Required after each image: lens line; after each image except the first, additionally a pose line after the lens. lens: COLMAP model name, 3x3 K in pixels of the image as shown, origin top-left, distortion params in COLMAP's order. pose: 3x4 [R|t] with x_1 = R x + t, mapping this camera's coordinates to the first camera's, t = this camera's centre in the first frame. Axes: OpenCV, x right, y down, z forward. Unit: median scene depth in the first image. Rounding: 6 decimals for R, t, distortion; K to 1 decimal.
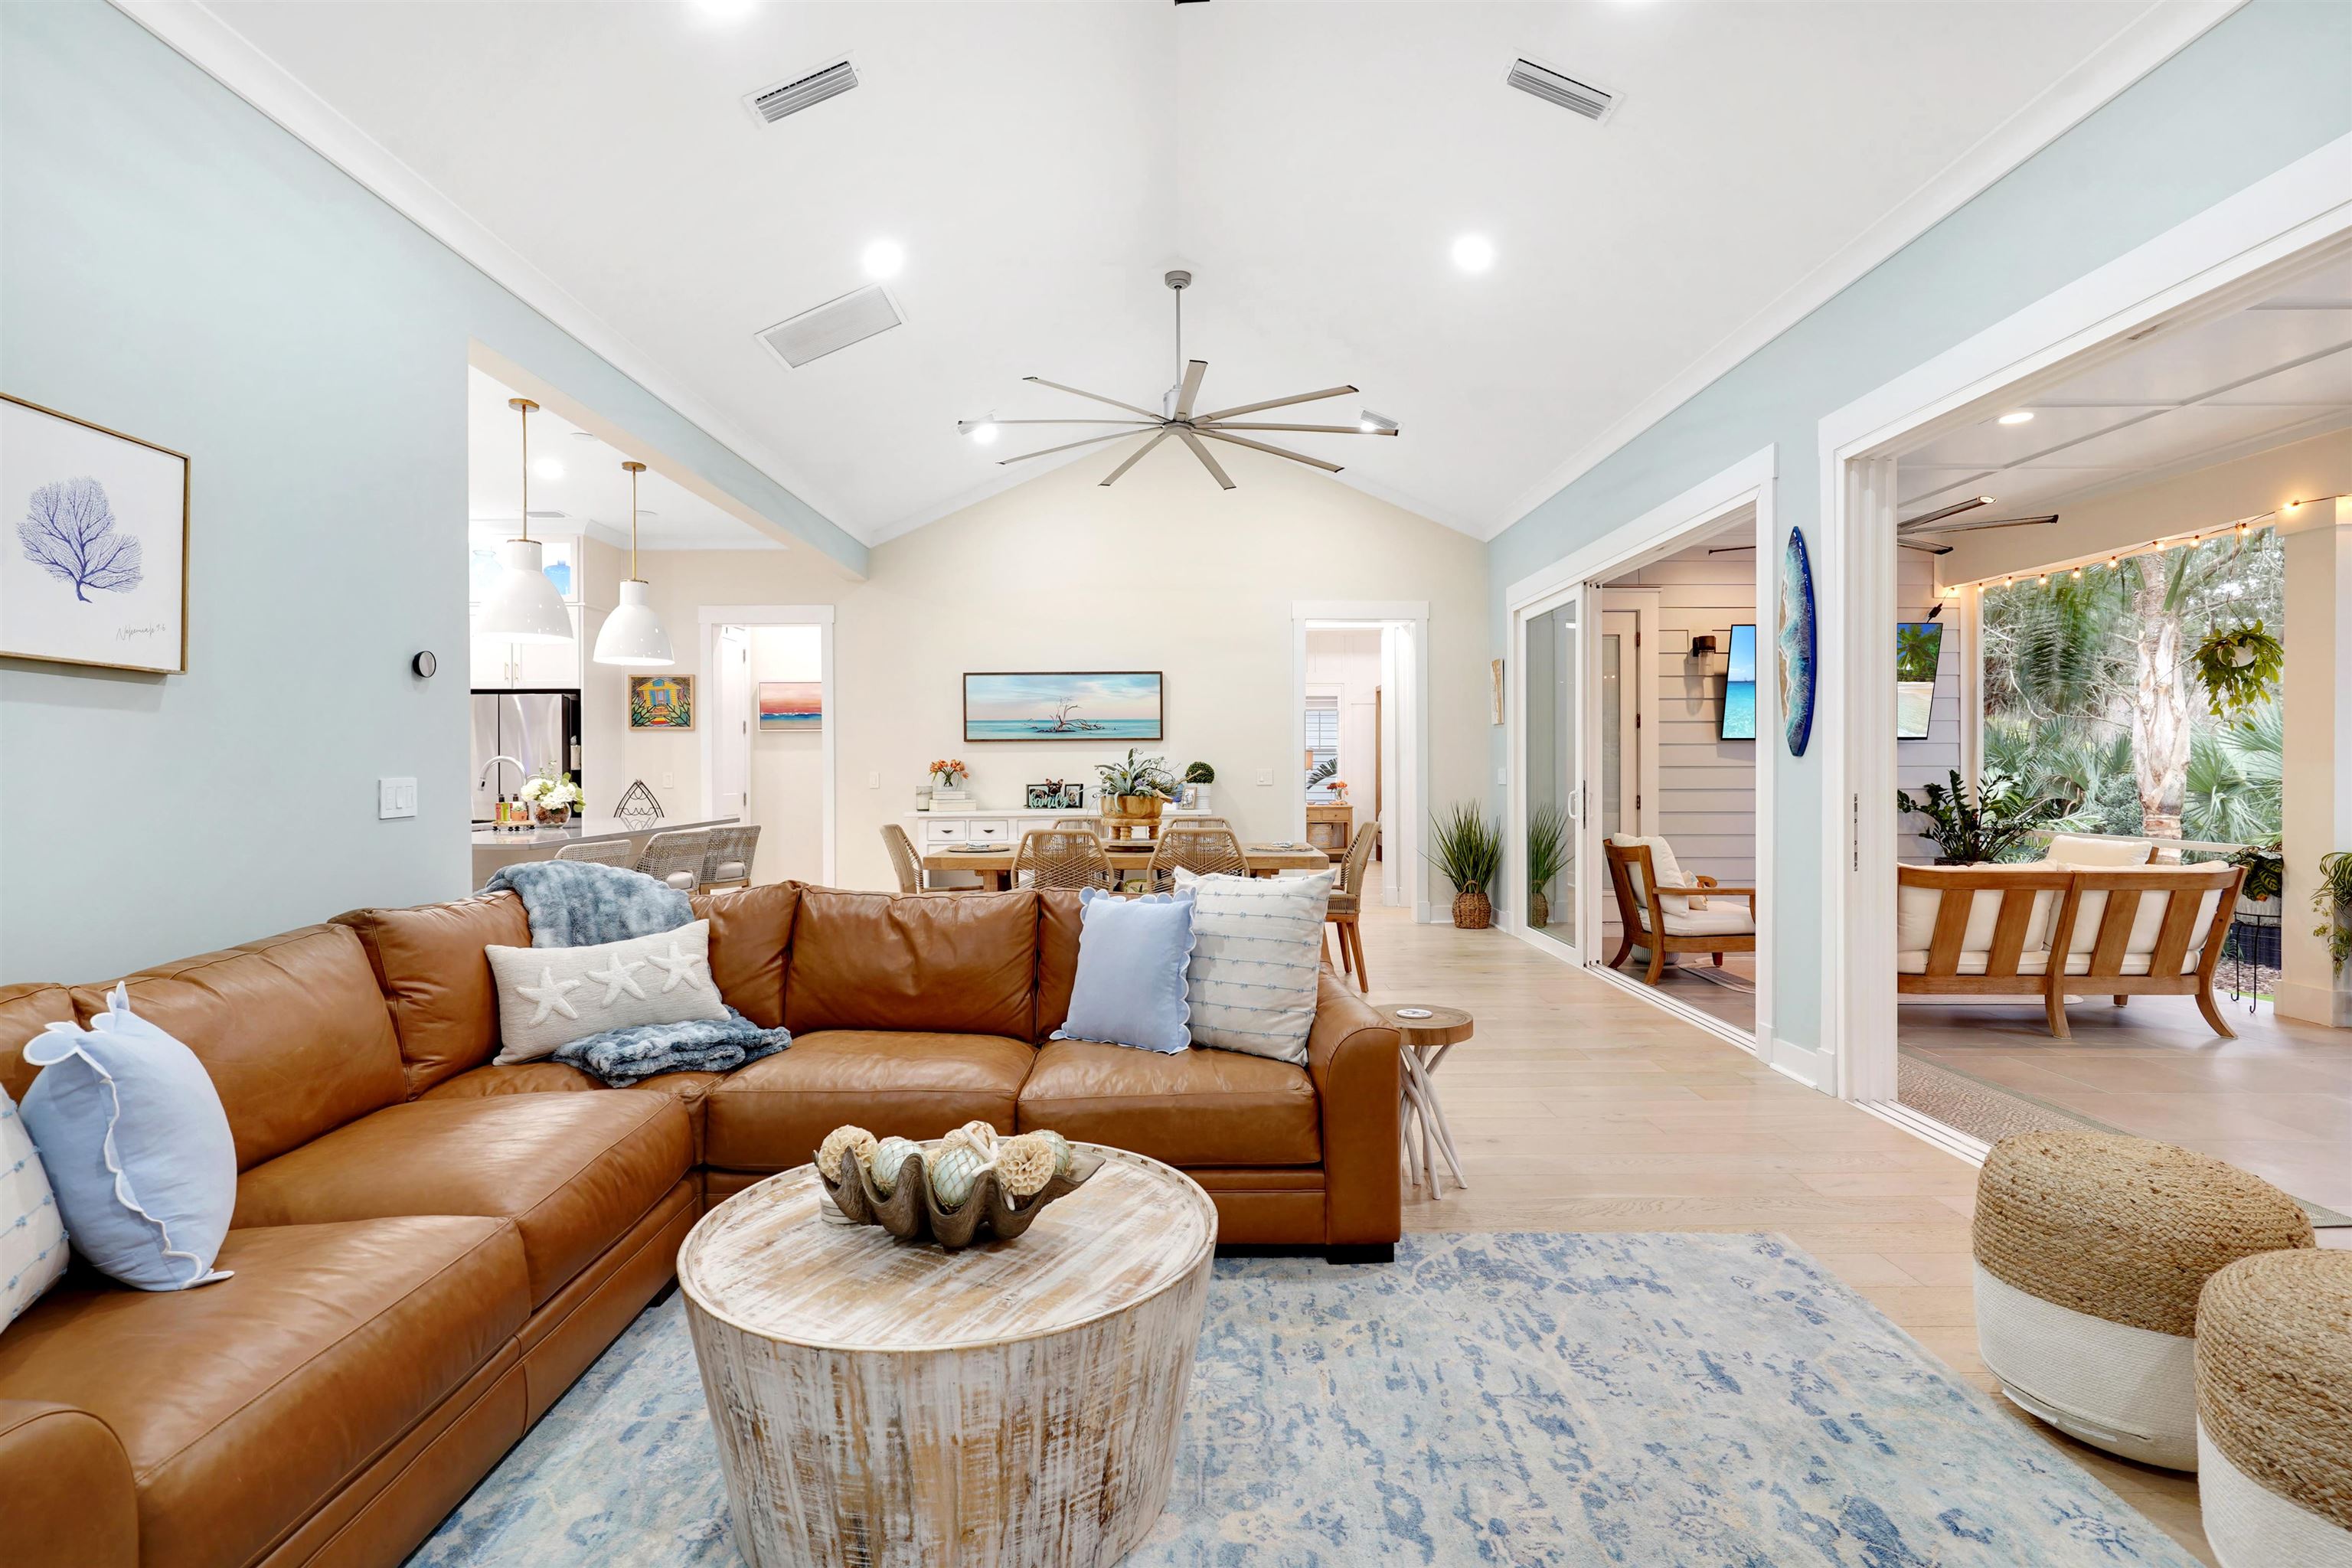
lens RADIAL K [[1140.5, 0, 1170.4], [0, 1140.5, 767.3], [0, 0, 1]] dist [-0.000991, 0.000546]
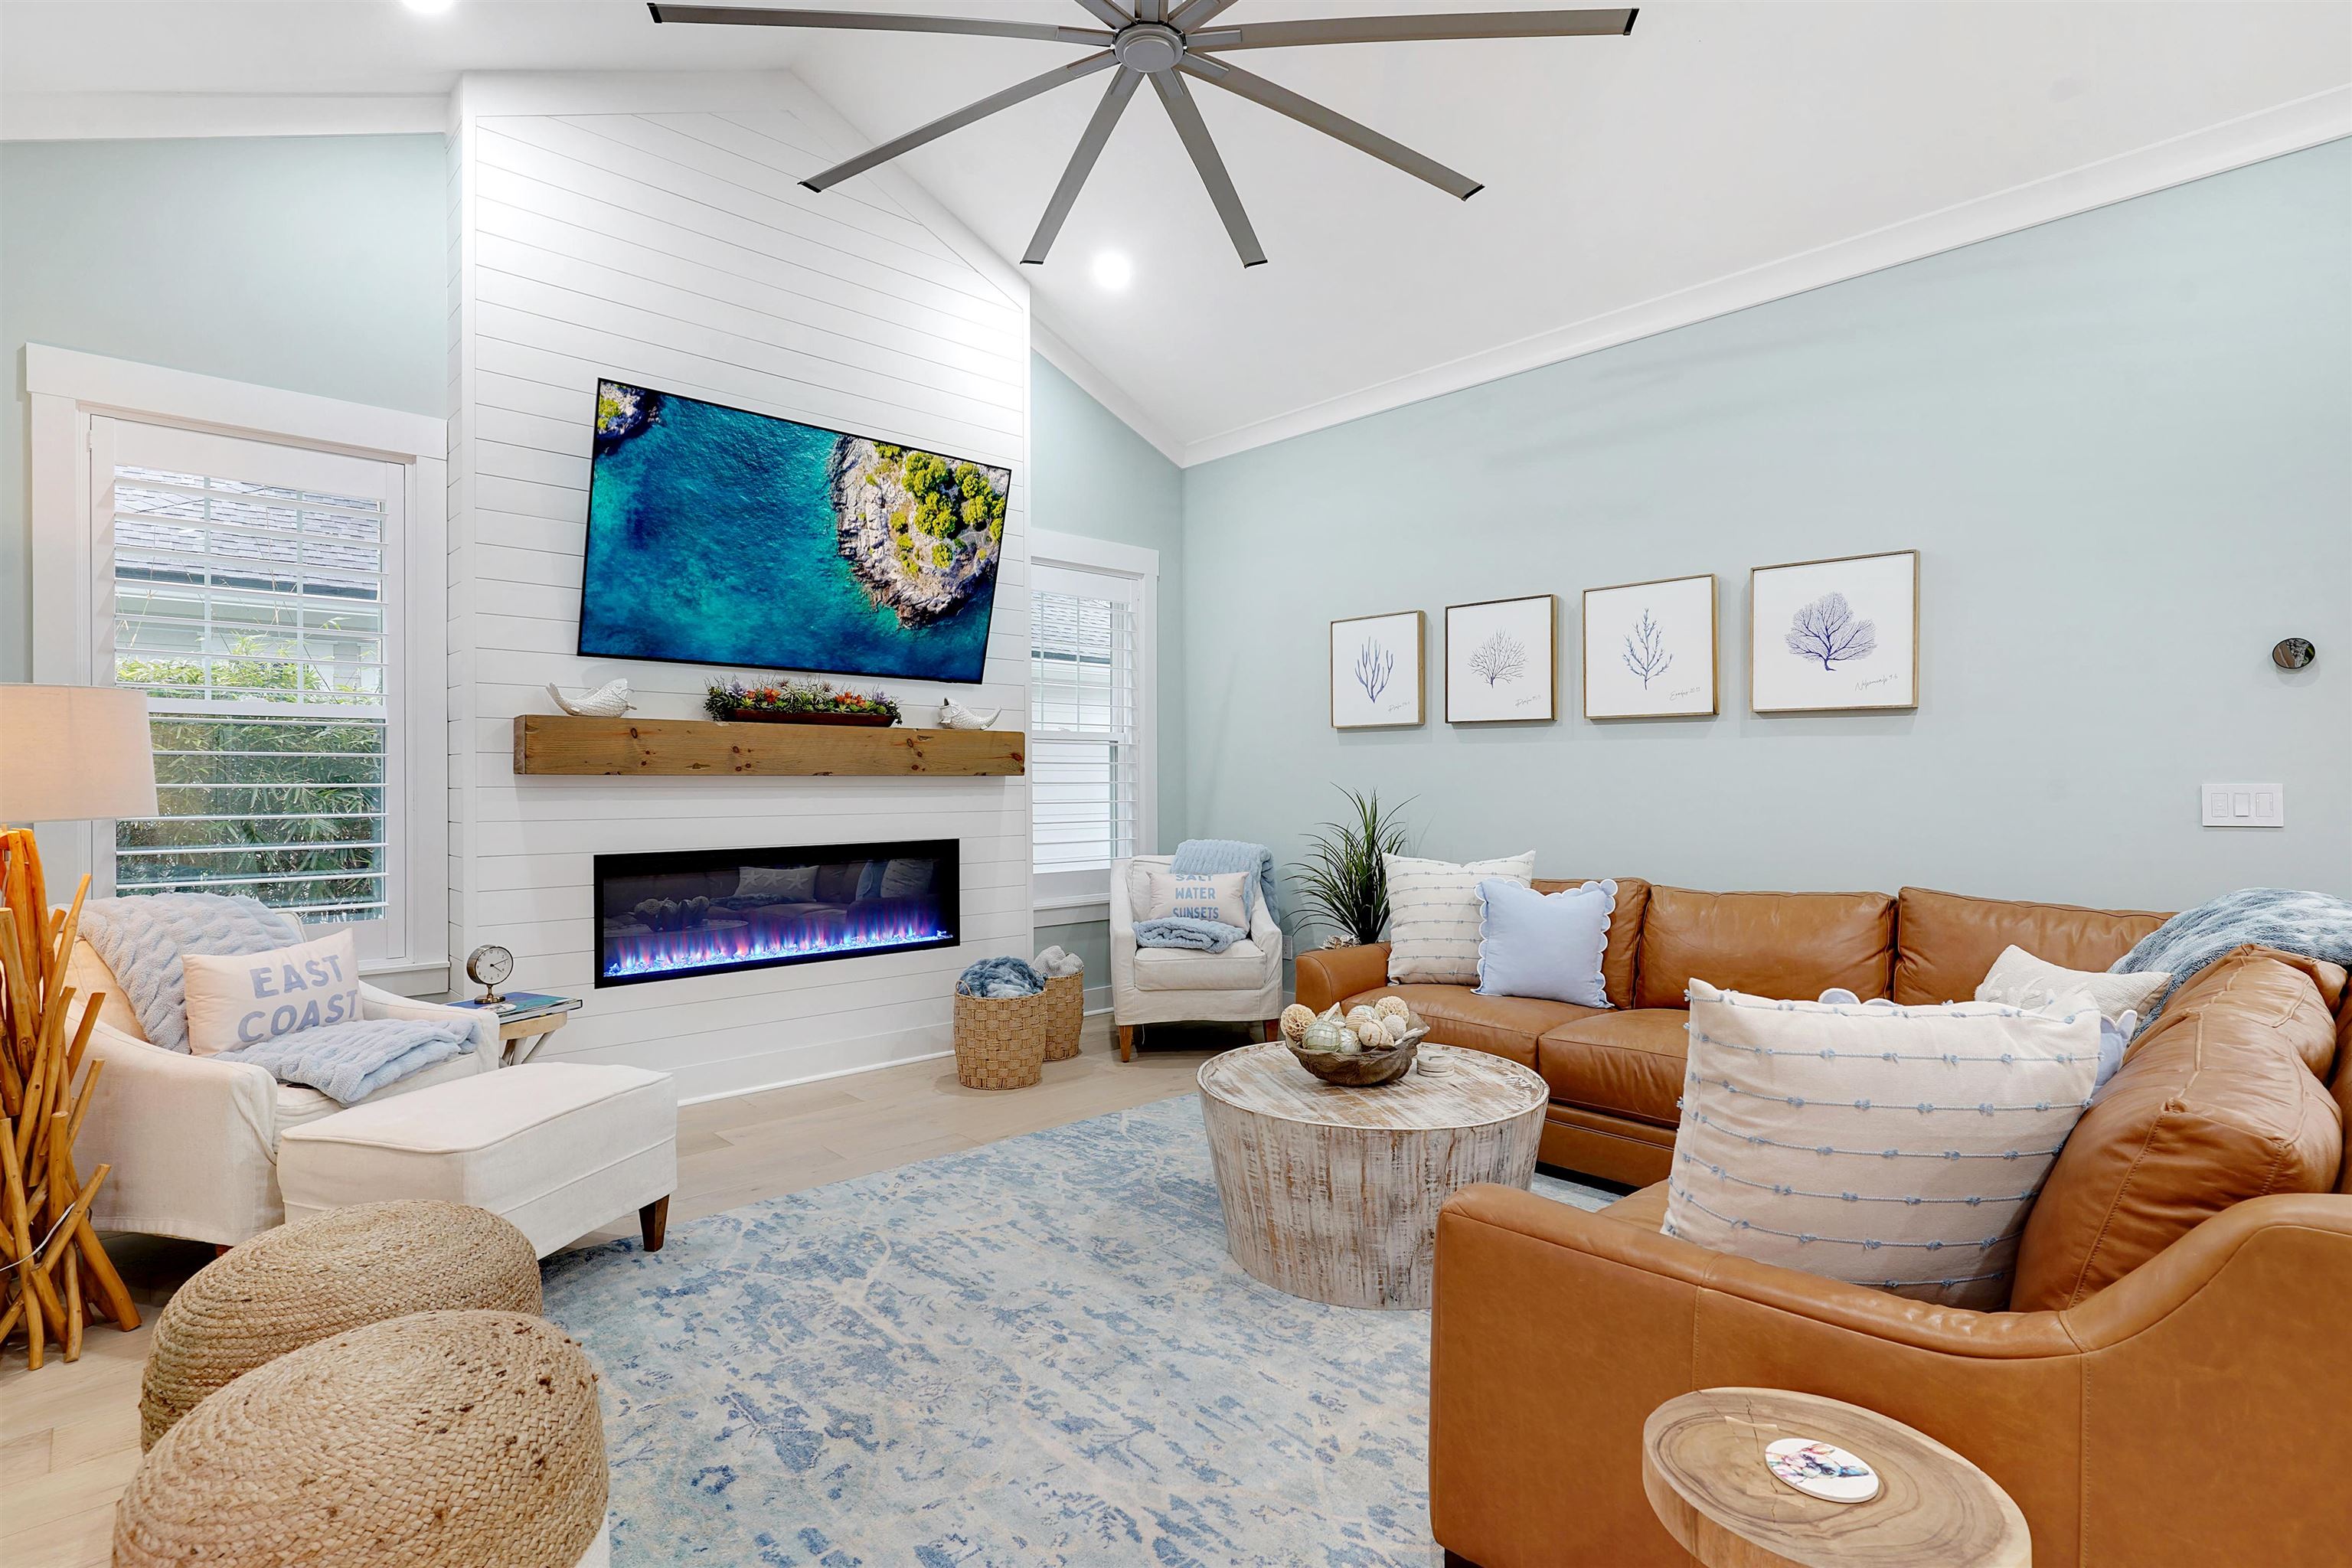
lens RADIAL K [[1140.5, 0, 1180.4], [0, 1140.5, 785.8], [0, 0, 1]] dist [-0.000991, 0.000546]
pose [[-0.723882, 0.007486, -0.689883, 0.942166], [0.003128, 0.999966, 0.007570, 0.001700], [0.689916, 0.003322, -0.723882, 1.757631]]
